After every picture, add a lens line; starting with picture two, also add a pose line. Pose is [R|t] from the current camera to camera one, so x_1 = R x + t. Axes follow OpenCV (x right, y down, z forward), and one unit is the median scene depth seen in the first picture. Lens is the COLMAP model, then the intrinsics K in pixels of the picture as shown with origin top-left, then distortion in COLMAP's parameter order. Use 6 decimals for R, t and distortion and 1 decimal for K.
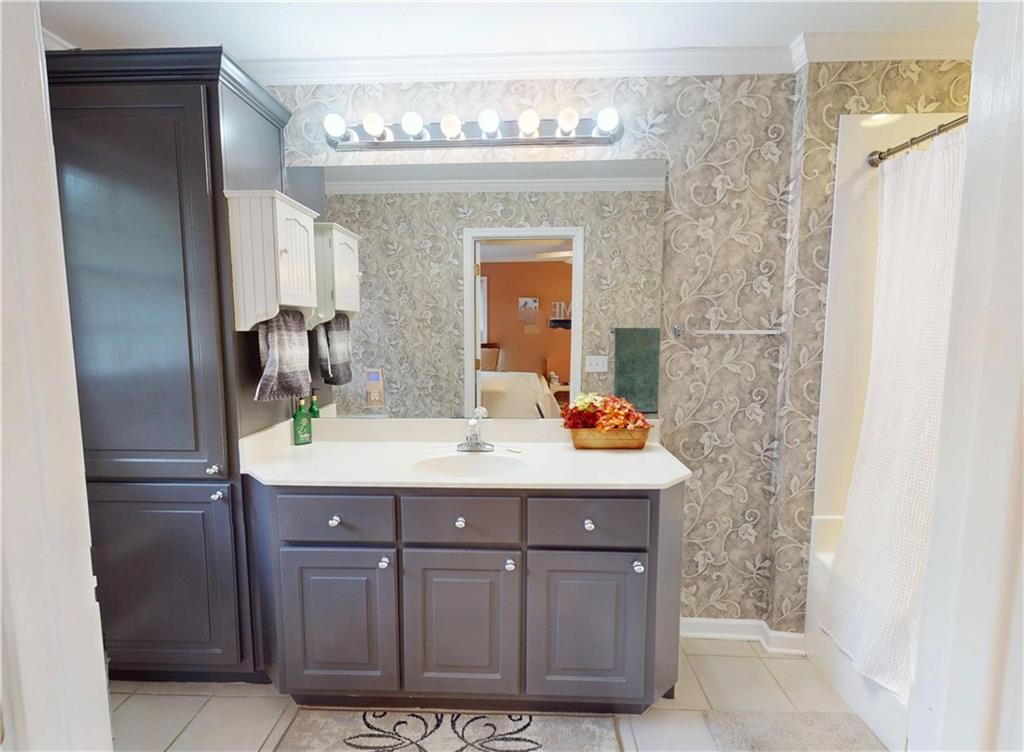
lens RADIAL K [[475.2, 0, 512.0], [0, 475.2, 376.0], [0, 0, 1]] dist [-0.002677, -0.000061]
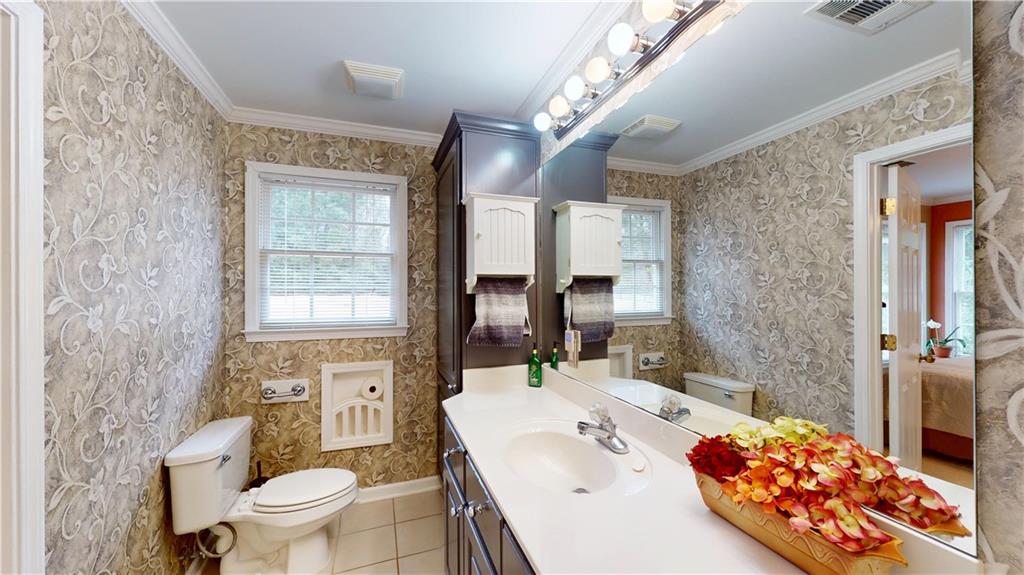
lens RADIAL K [[375.4, 0, 512.0], [0, 375.4, 287.5], [0, 0, 1]] dist [-0.000739, 0.000036]
pose [[0.379530, -0.009979, -0.925125, 0.231349], [-0.087486, 0.995074, -0.046624, -0.031396], [0.921034, 0.098631, 0.376788, 0.303600]]
